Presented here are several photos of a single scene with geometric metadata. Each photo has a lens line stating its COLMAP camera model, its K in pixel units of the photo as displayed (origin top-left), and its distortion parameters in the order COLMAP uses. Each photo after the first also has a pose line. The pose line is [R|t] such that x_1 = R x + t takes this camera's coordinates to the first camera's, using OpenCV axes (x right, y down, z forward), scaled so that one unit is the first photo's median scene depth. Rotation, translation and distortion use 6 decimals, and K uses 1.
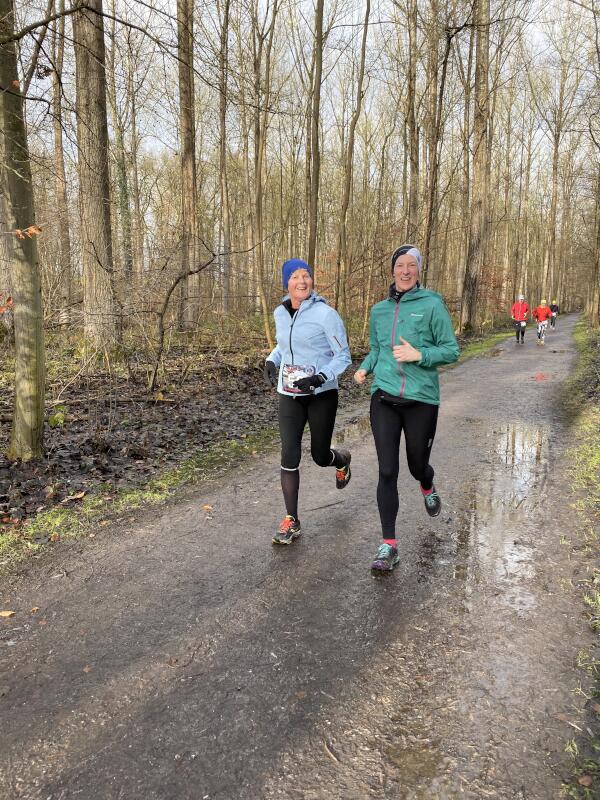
lens RADIAL K [[604.5, 0, 299.2], [0, 604.5, 400.2], [0, 0, 1]] dist [0.031159, -0.022368]
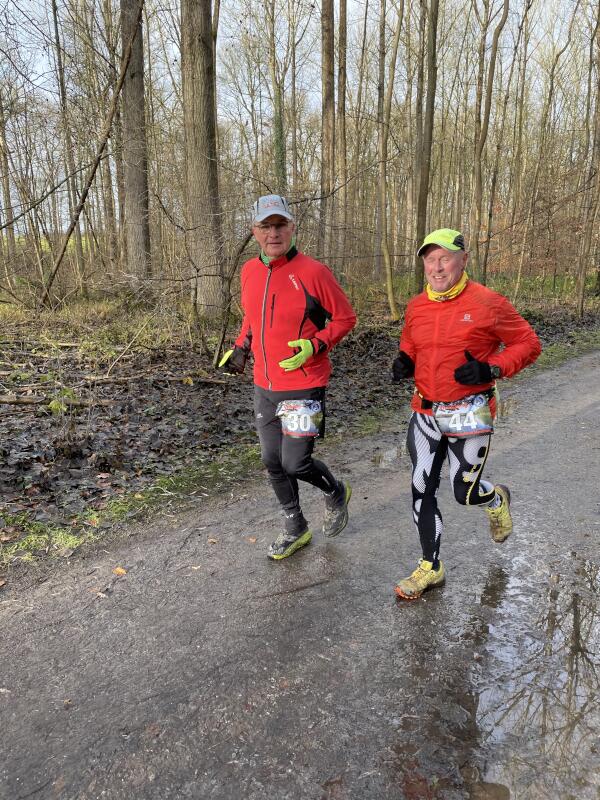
lens RADIAL K [[604.5, 0, 299.9], [0, 604.5, 400.0], [0, 0, 1]] dist [0.031159, -0.022368]
pose [[0.963963, 0.048209, -0.261632, 0.166579], [-0.031969, 0.997309, 0.065977, -0.050240], [0.264109, -0.055235, 0.962910, 0.330687]]
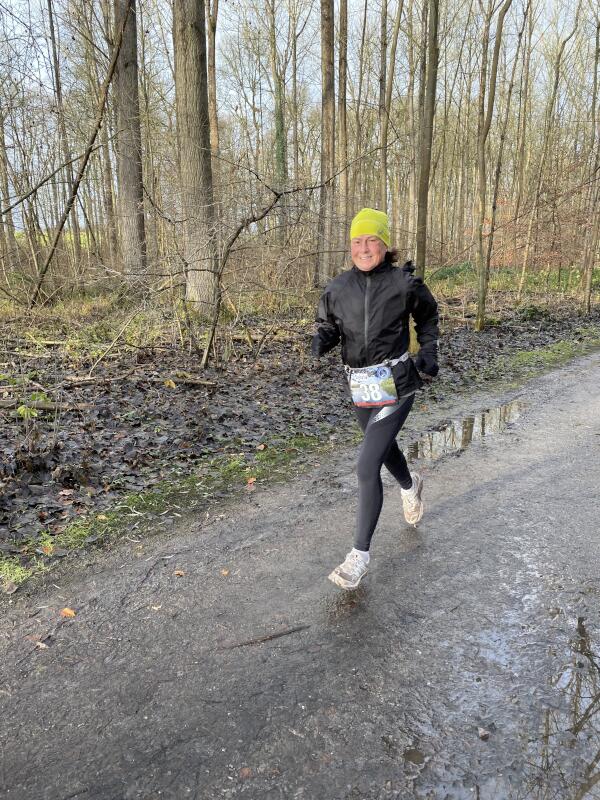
lens RADIAL K [[604.5, 0, 297.6], [0, 604.5, 398.1], [0, 0, 1]] dist [0.031159, -0.022368]
pose [[0.961949, 0.048744, -0.268844, 0.165969], [-0.030529, 0.996972, 0.071525, -0.060803], [0.271516, -0.060595, 0.960524, 0.408562]]
